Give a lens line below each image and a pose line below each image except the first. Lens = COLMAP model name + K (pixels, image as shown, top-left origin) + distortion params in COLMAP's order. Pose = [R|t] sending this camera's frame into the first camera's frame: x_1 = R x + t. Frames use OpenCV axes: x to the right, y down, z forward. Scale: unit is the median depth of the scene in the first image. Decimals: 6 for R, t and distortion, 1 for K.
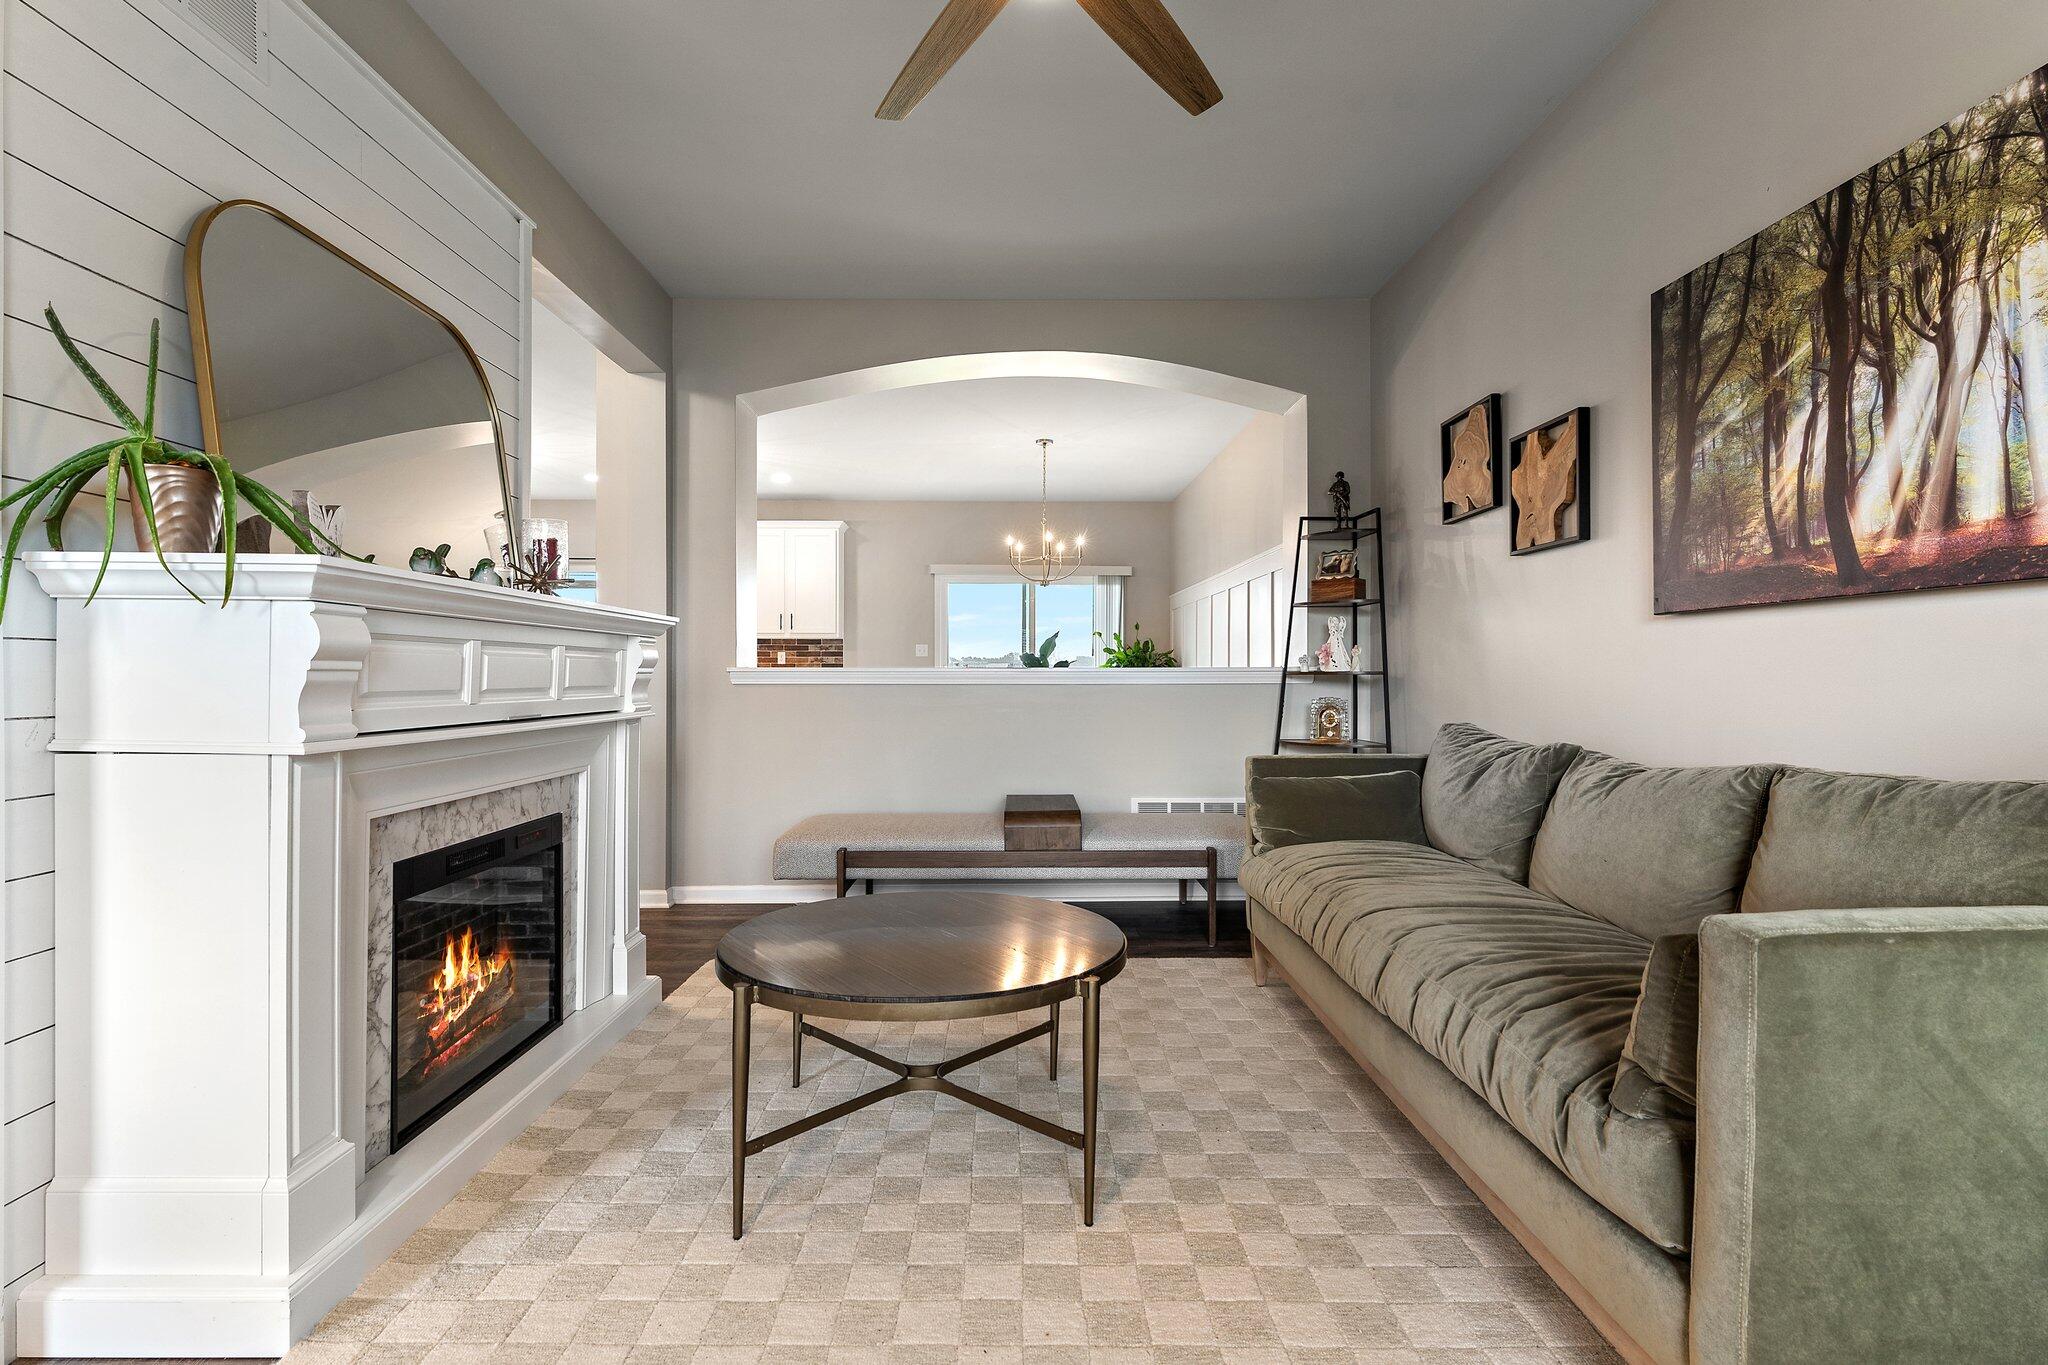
lens RADIAL K [[949.0, 0, 1037.0], [0, 949.0, 668.2], [0, 0, 1]] dist [0.002054, 0.000554]
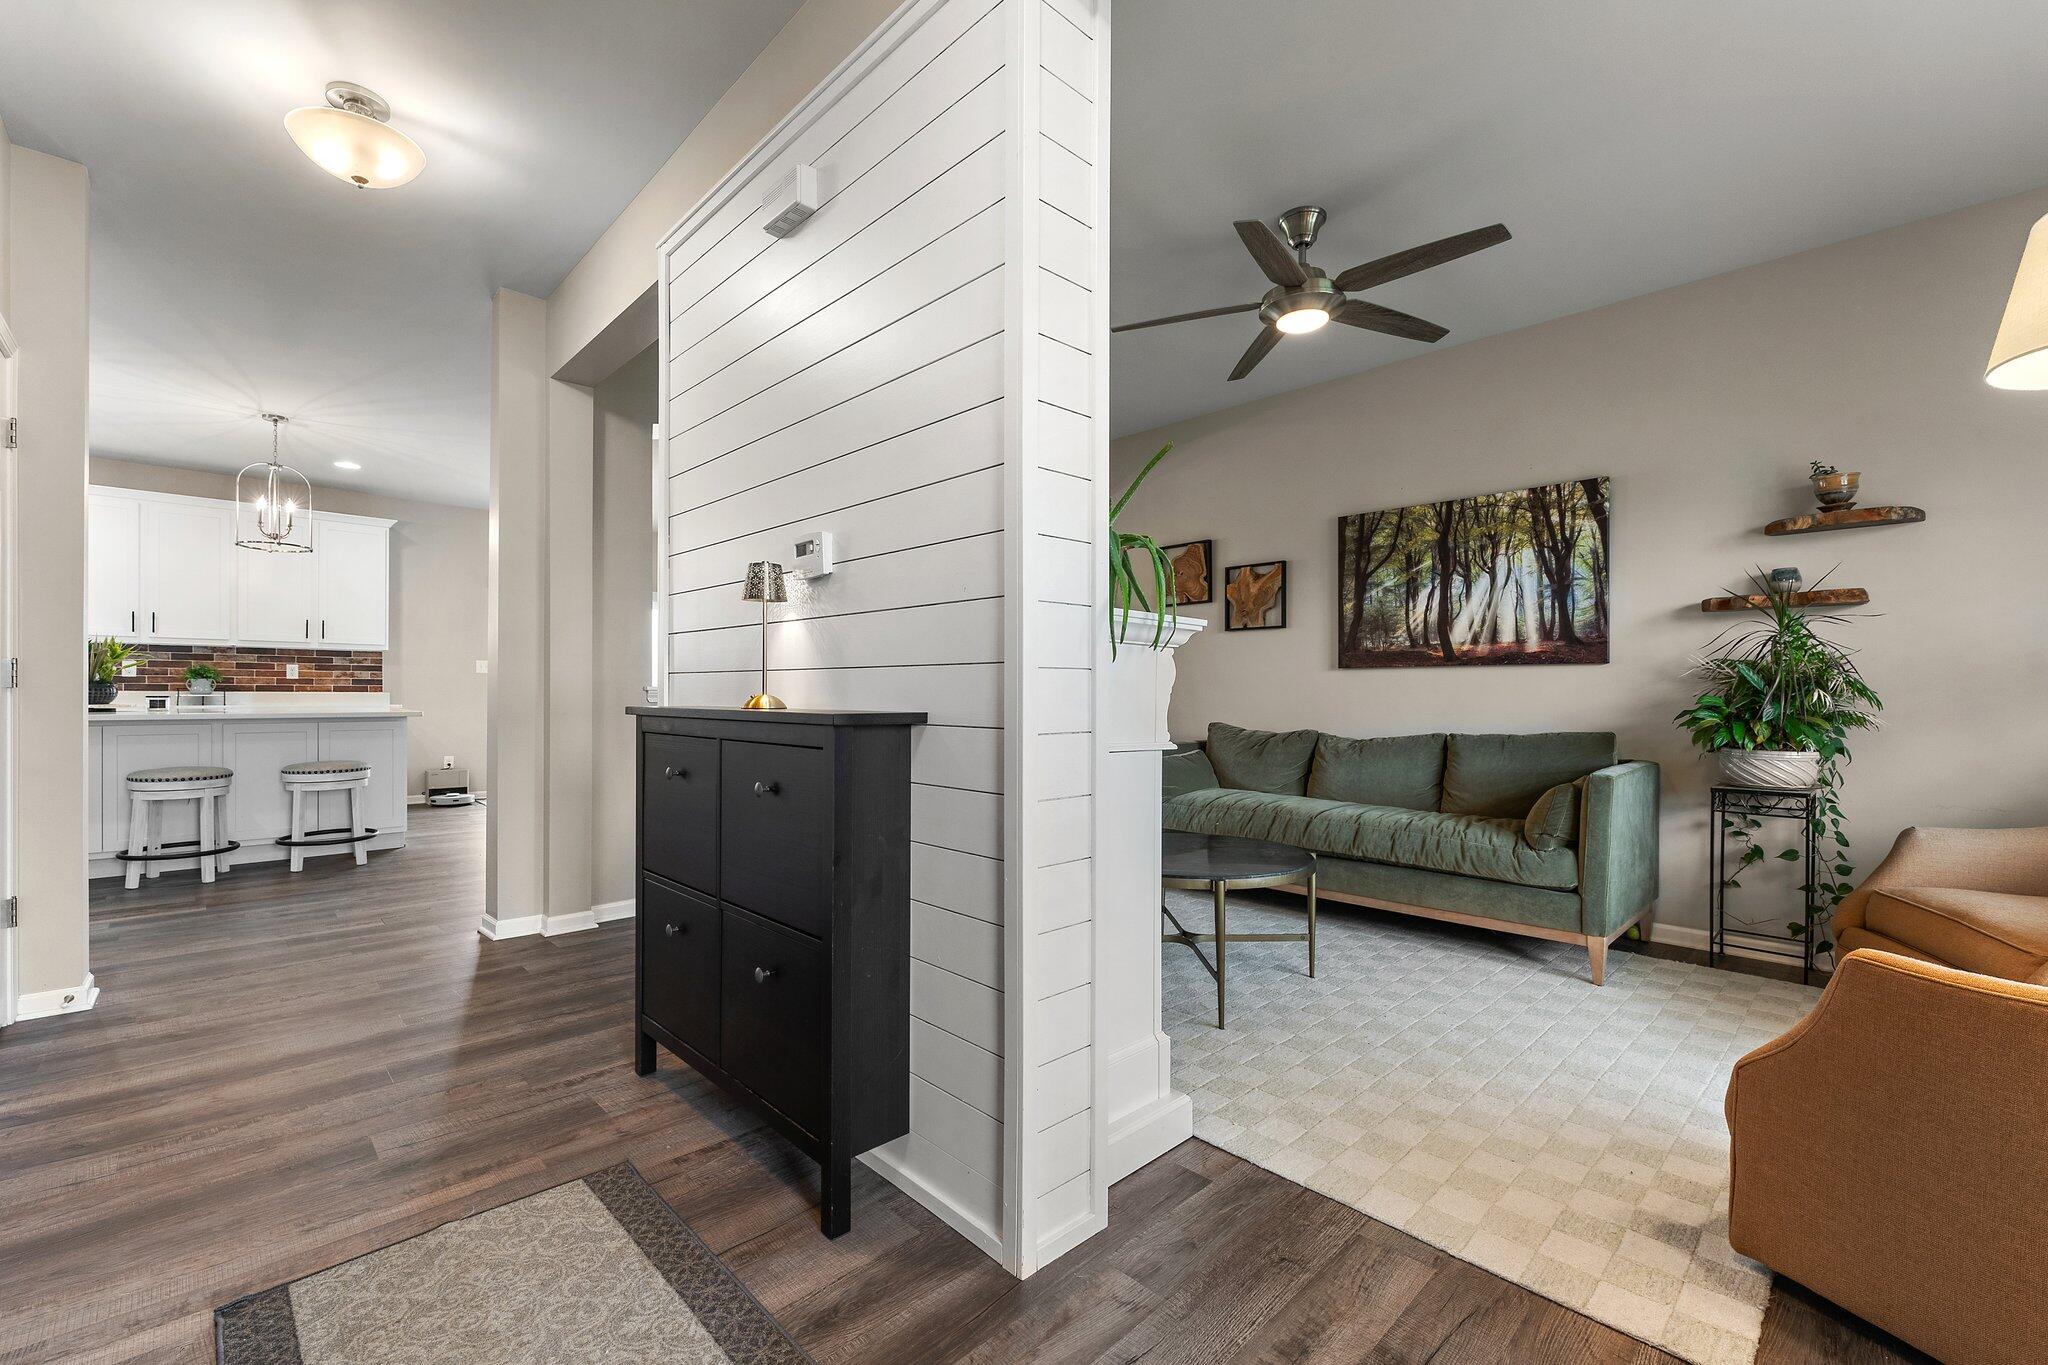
lens RADIAL K [[830.3, 0, 1011.0], [0, 830.3, 691.1], [0, 0, 1]] dist [0.000740, 0.000009]
pose [[0.741817, 0.006431, 0.670572, -1.426608], [-0.009134, 0.999958, 0.000514, 0.000807], [-0.670540, -0.006506, 0.741845, 0.140335]]
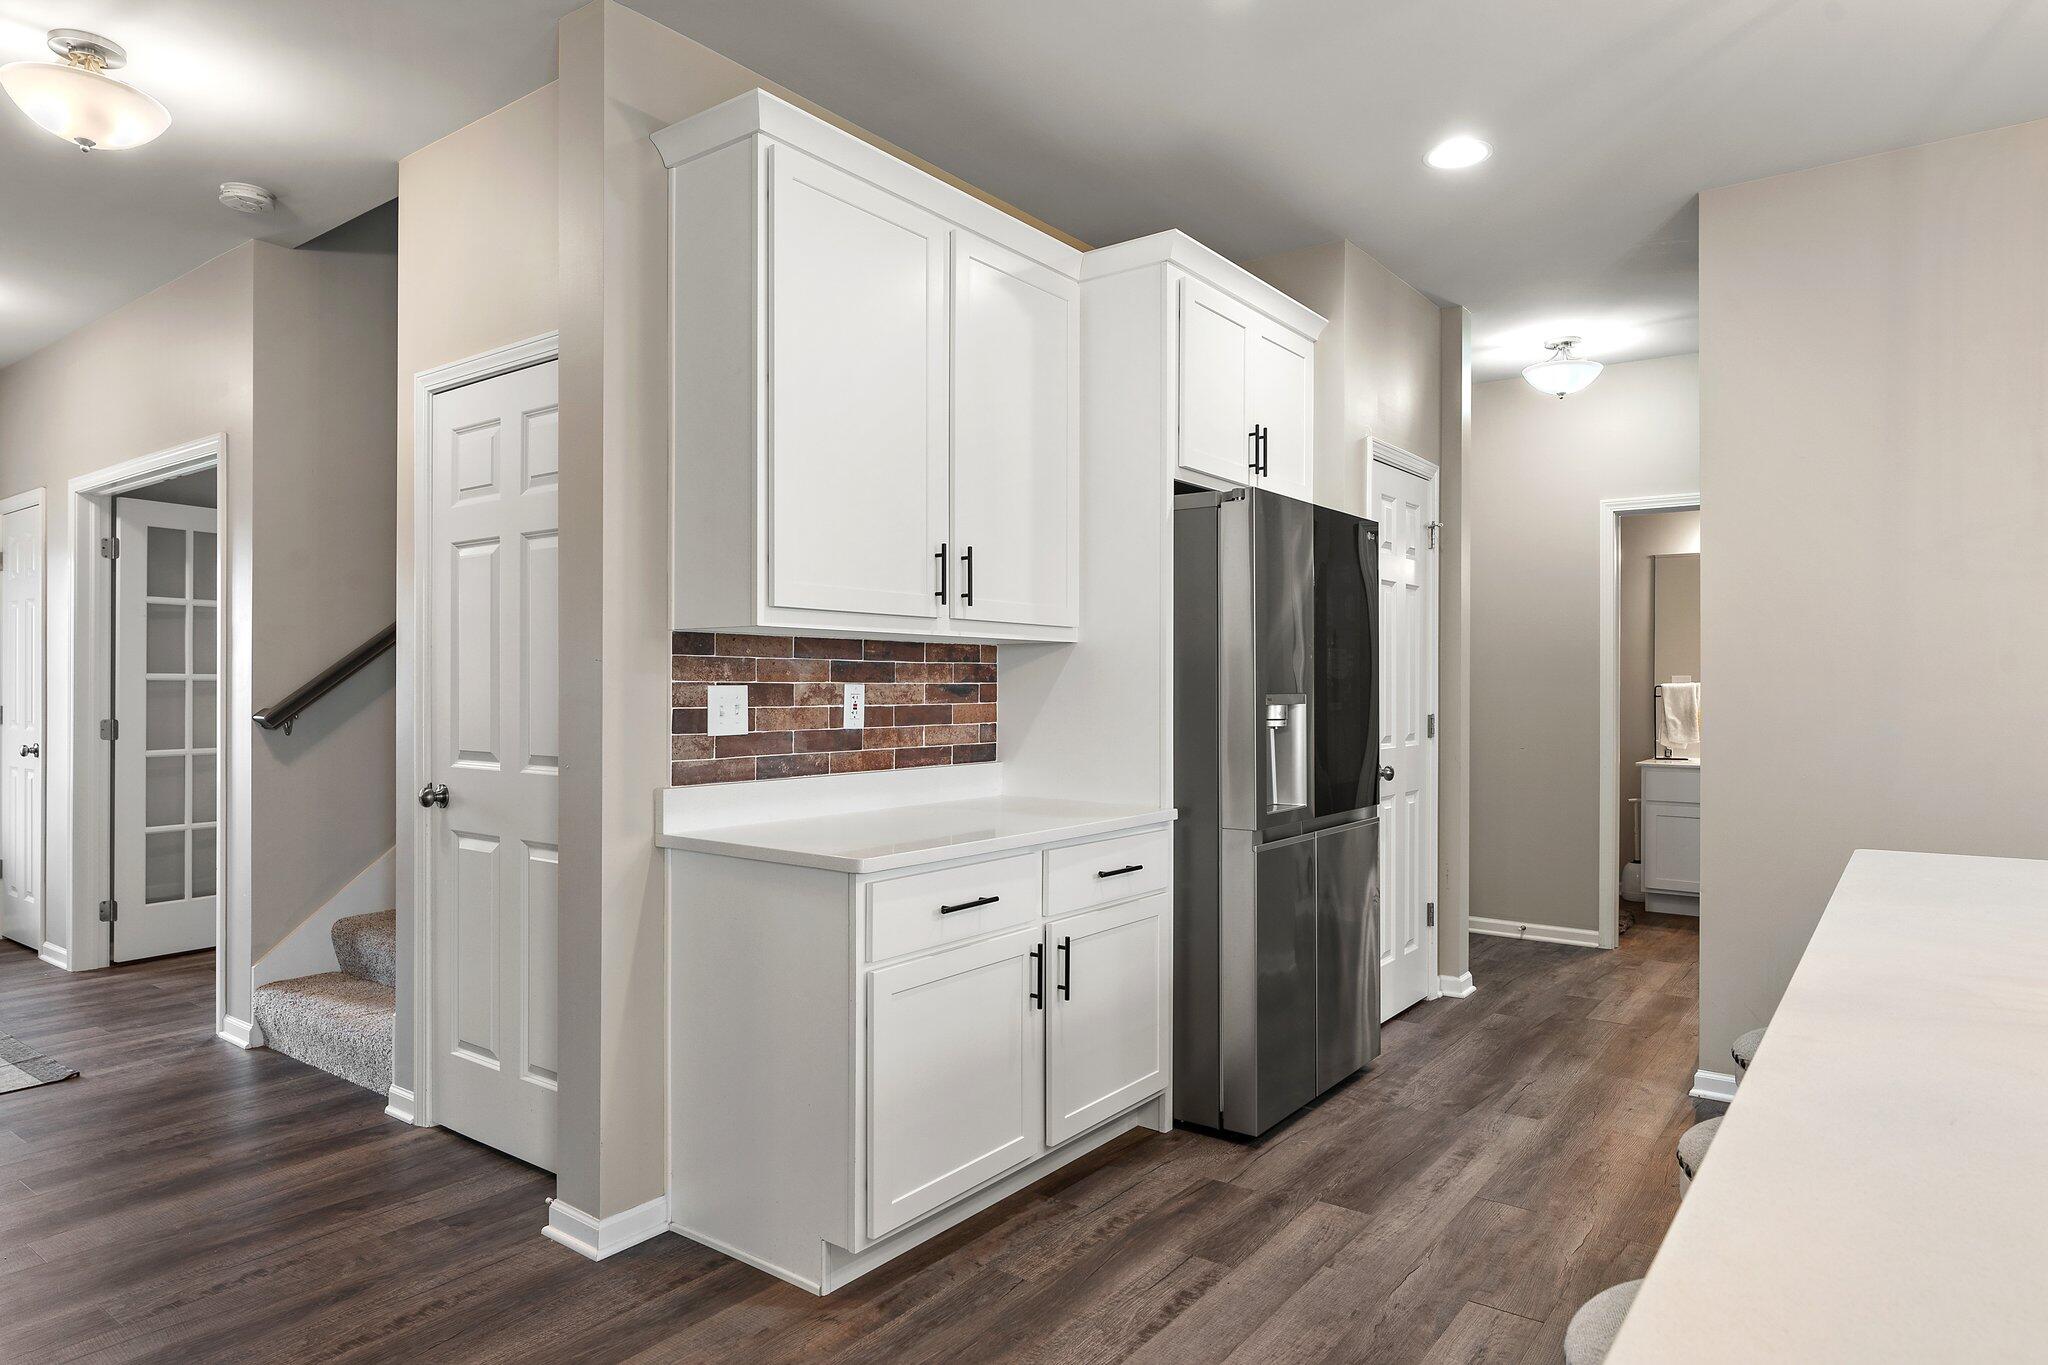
lens RADIAL K [[1207.1, 0, 1018.6], [0, 1207.1, 697.5], [0, 0, 1]] dist [0.008677, -0.002311]
pose [[-0.633109, 0.008476, -0.774016, -0.900936], [0.001761, 0.999953, 0.009509, -0.086833], [0.774061, 0.004657, -0.633094, 3.517429]]
